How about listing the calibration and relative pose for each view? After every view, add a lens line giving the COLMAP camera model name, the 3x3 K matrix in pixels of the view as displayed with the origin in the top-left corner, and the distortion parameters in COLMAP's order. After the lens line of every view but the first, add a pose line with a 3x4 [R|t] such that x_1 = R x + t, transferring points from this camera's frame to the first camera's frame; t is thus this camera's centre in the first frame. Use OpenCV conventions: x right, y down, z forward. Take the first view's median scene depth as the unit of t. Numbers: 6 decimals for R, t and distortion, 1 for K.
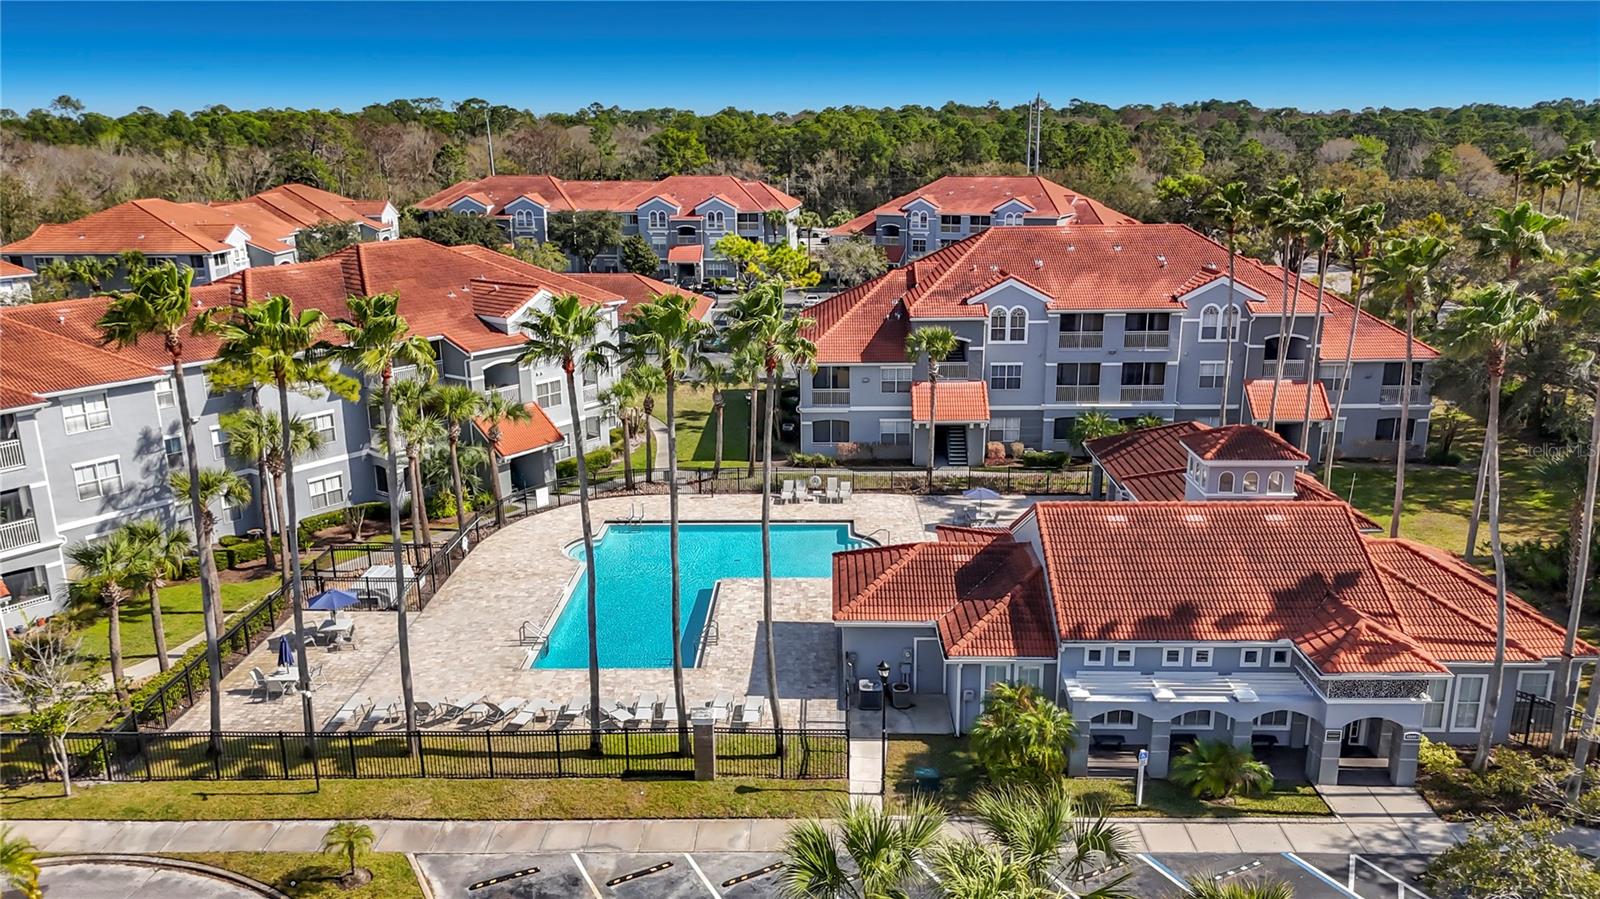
lens RADIAL K [[1172.3, 0, 800.0], [0, 1172.3, 449.5], [0, 0, 1]] dist [0.008262, -0.001442]
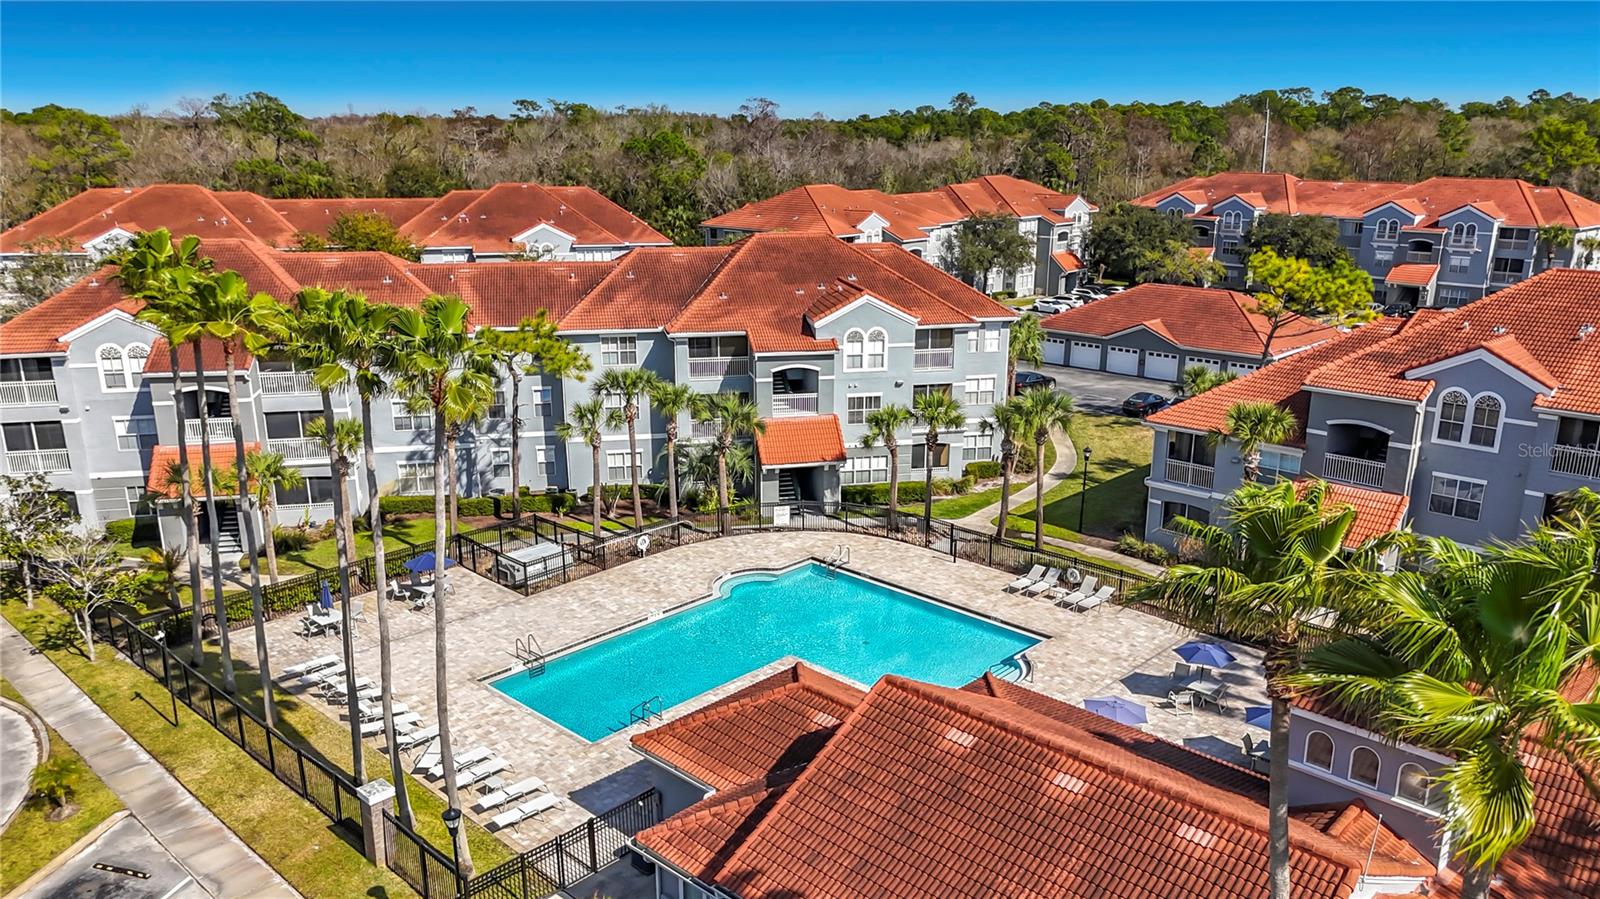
lens RADIAL K [[1172.3, 0, 800.0], [0, 1172.3, 449.5], [0, 0, 1]] dist [0.008262, -0.001442]
pose [[0.728750, 0.183672, -0.659688, 0.338599], [-0.180120, 0.980849, 0.074114, -0.071132], [0.660667, 0.064812, 0.747876, 0.271053]]
